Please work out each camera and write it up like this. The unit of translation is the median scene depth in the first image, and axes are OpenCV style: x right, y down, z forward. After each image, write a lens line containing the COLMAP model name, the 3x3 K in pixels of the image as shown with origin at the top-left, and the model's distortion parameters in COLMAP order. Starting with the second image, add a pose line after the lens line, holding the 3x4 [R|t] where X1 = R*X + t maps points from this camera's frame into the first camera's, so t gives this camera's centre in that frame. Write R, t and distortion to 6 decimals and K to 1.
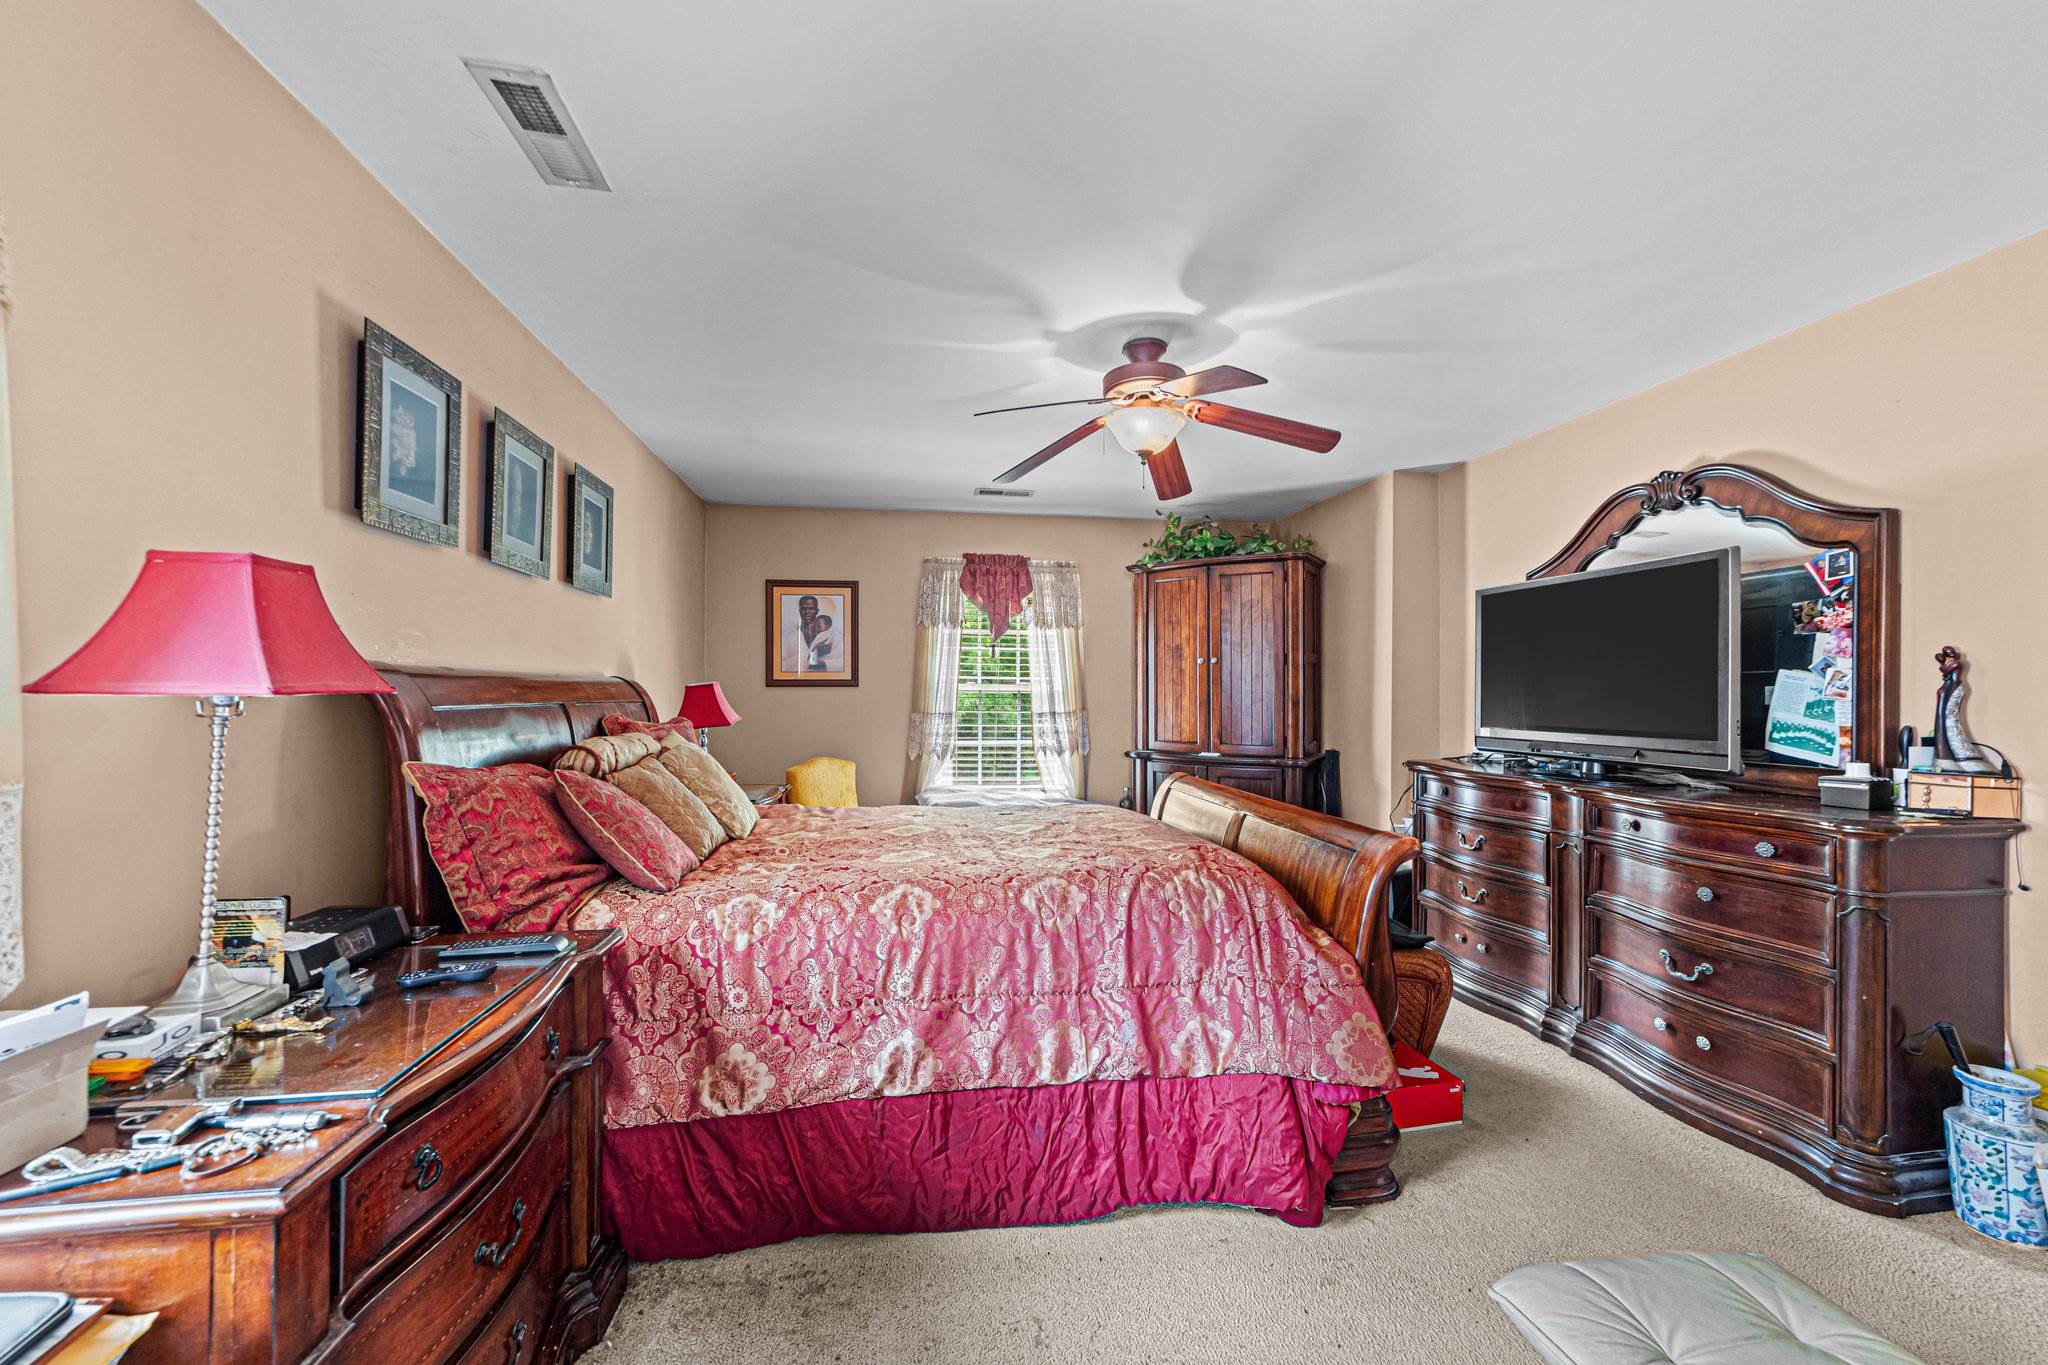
lens RADIAL K [[780.8, 0, 1026.4], [0, 780.8, 693.4], [0, 0, 1]] dist [-0.014555, 0.006983]
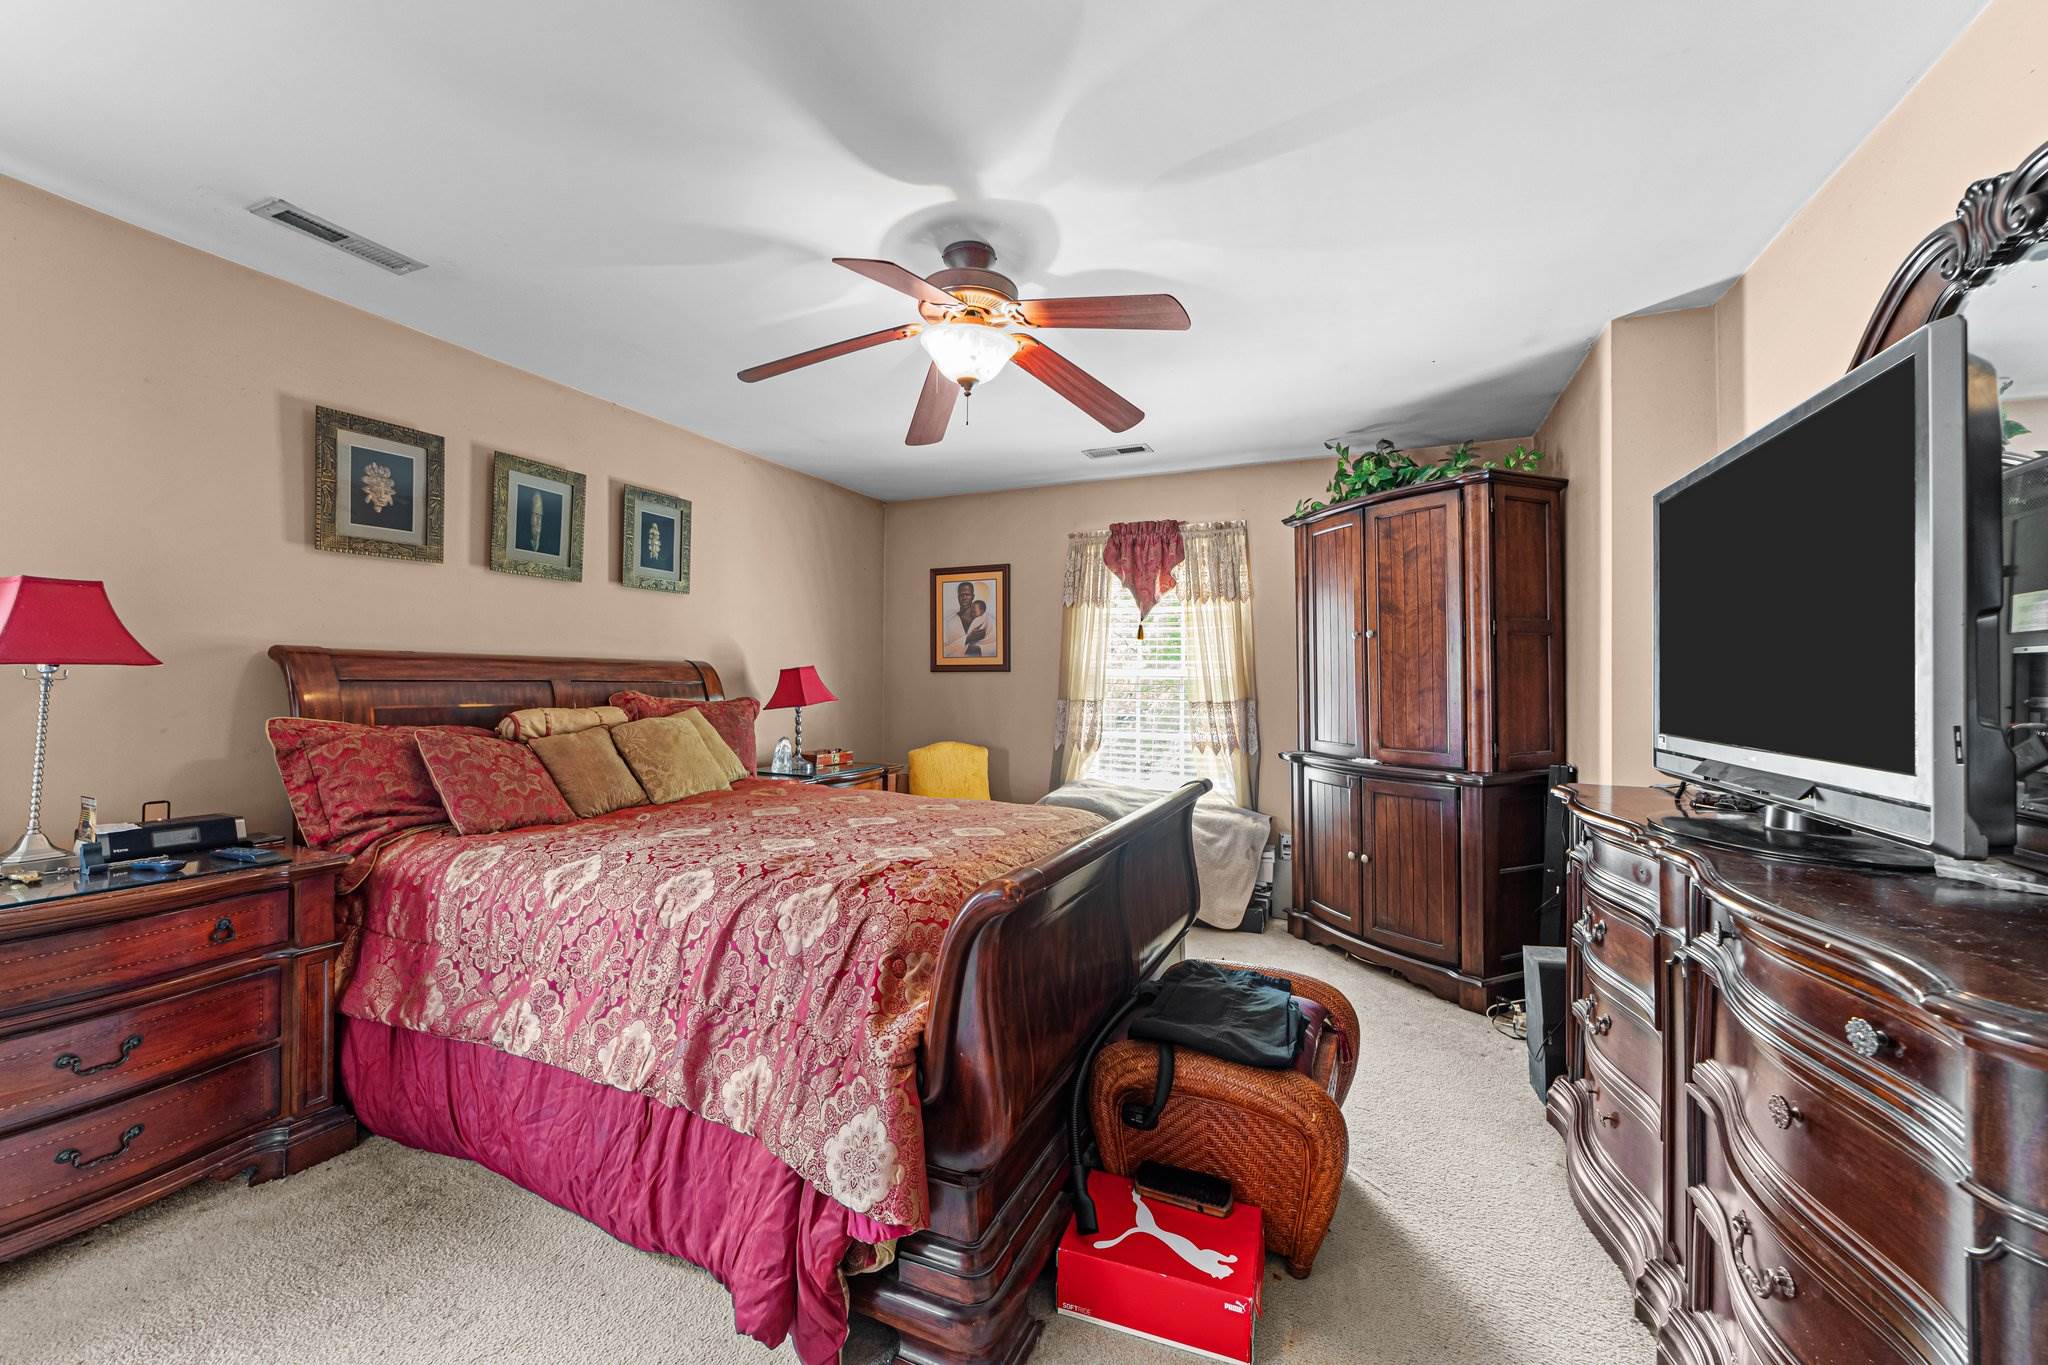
lens RADIAL K [[803.0, 0, 1018.7], [0, 803.0, 676.8], [0, 0, 1]] dist [-0.003792, -0.000051]
pose [[0.833084, 0.000922, -0.553146, 0.734913], [-0.006340, 0.999949, -0.007882, 0.011852], [0.553111, 0.010073, 0.833047, 0.351412]]
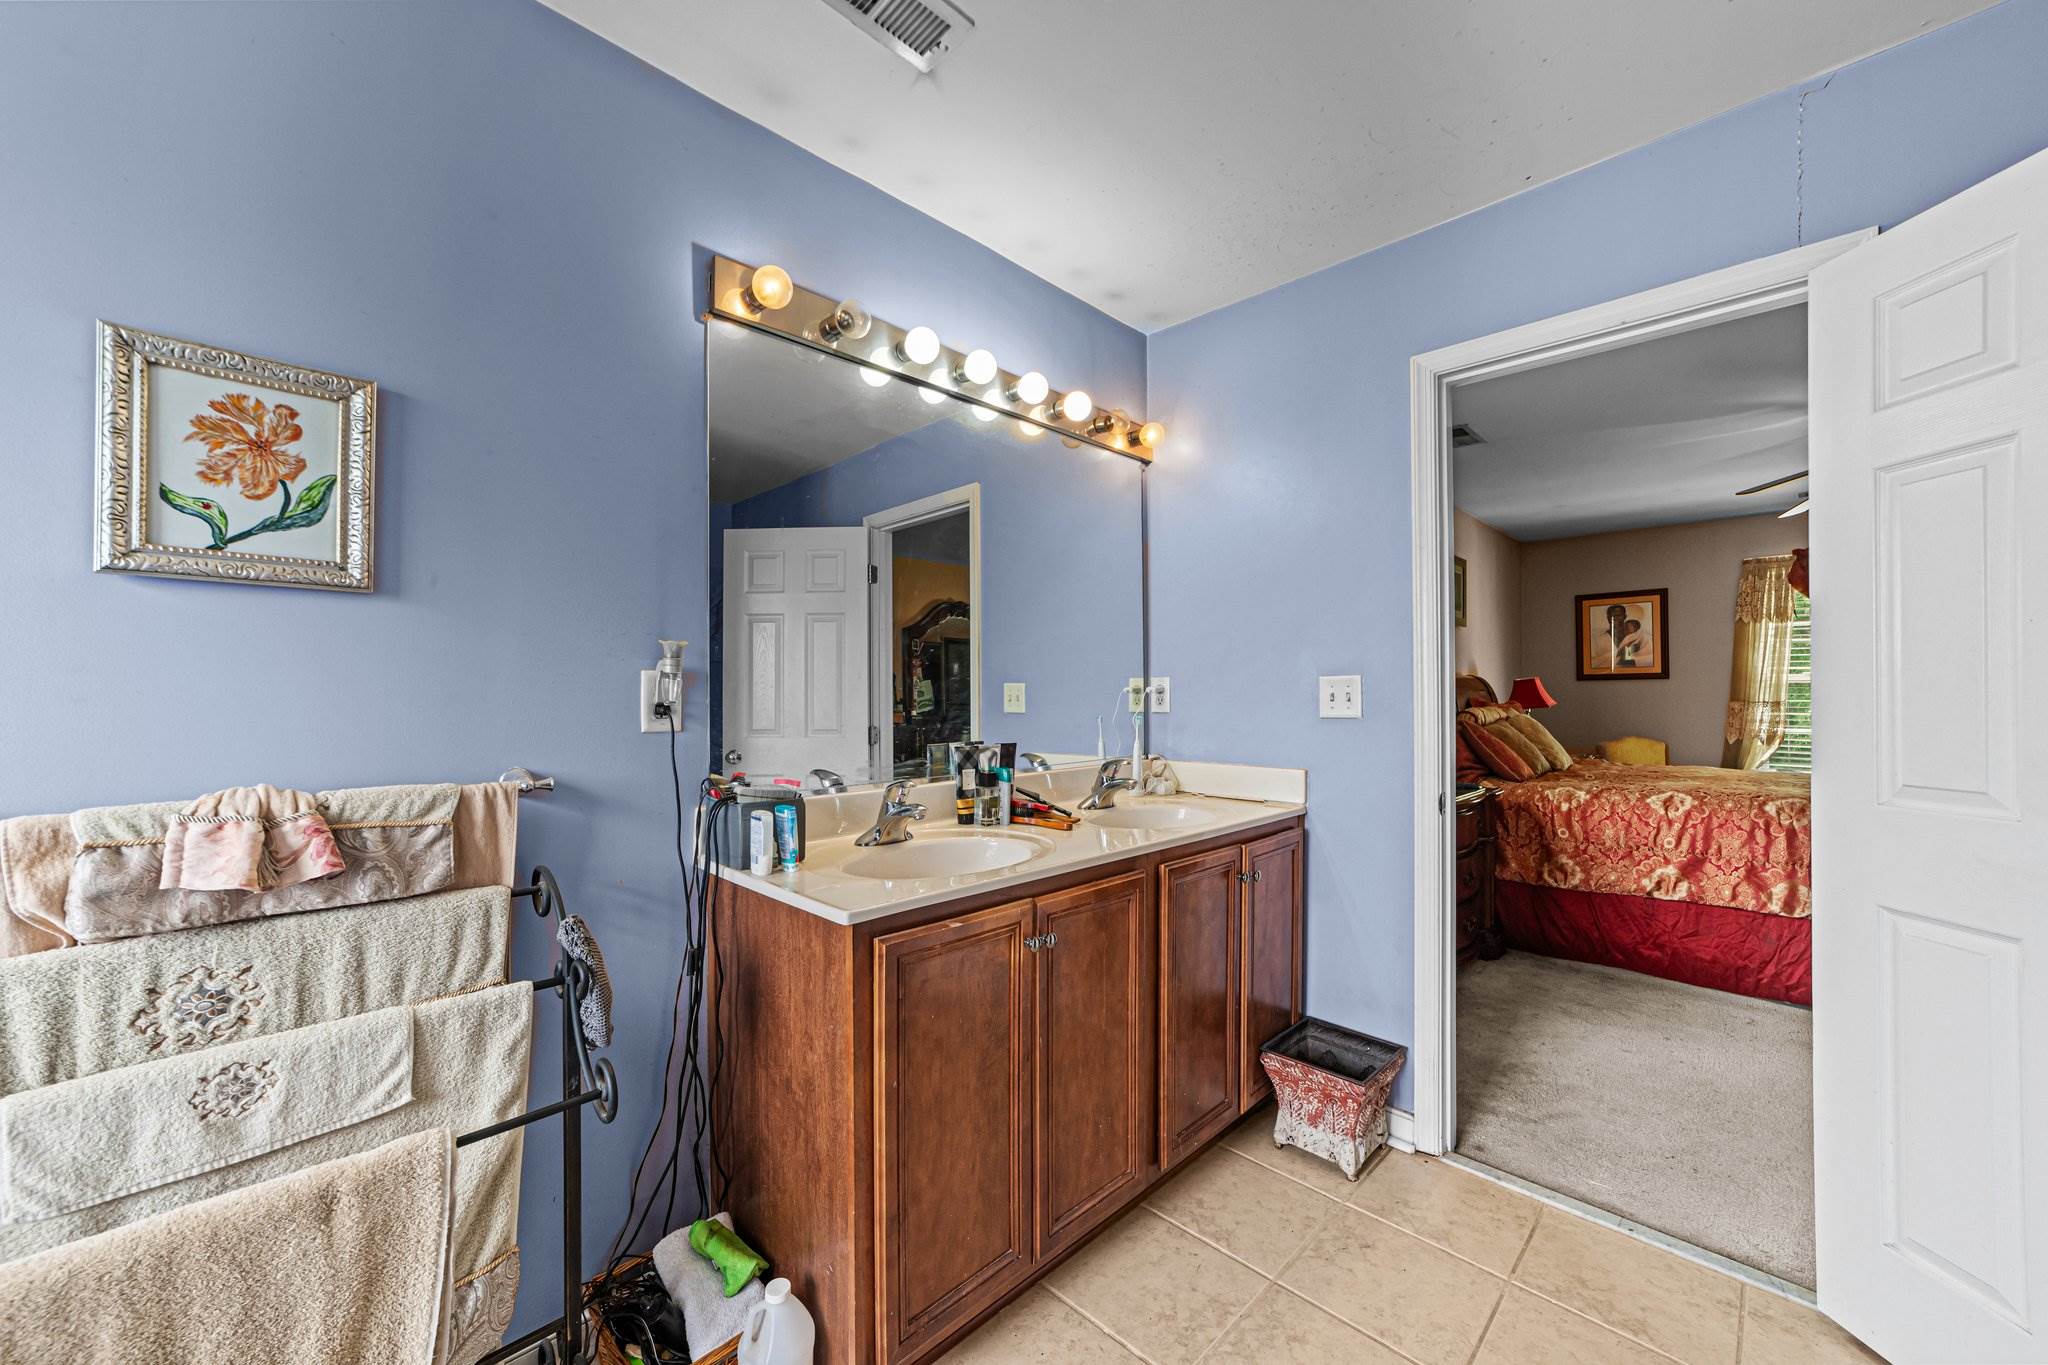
lens RADIAL K [[780.8, 0, 1026.4], [0, 780.8, 693.4], [0, 0, 1]] dist [-0.014555, 0.006983]
pose [[0.590859, -0.007498, -0.806740, 0.316709], [0.007776, 0.999963, -0.003599, 0.020736], [0.806737, -0.004147, 0.590896, -0.957003]]
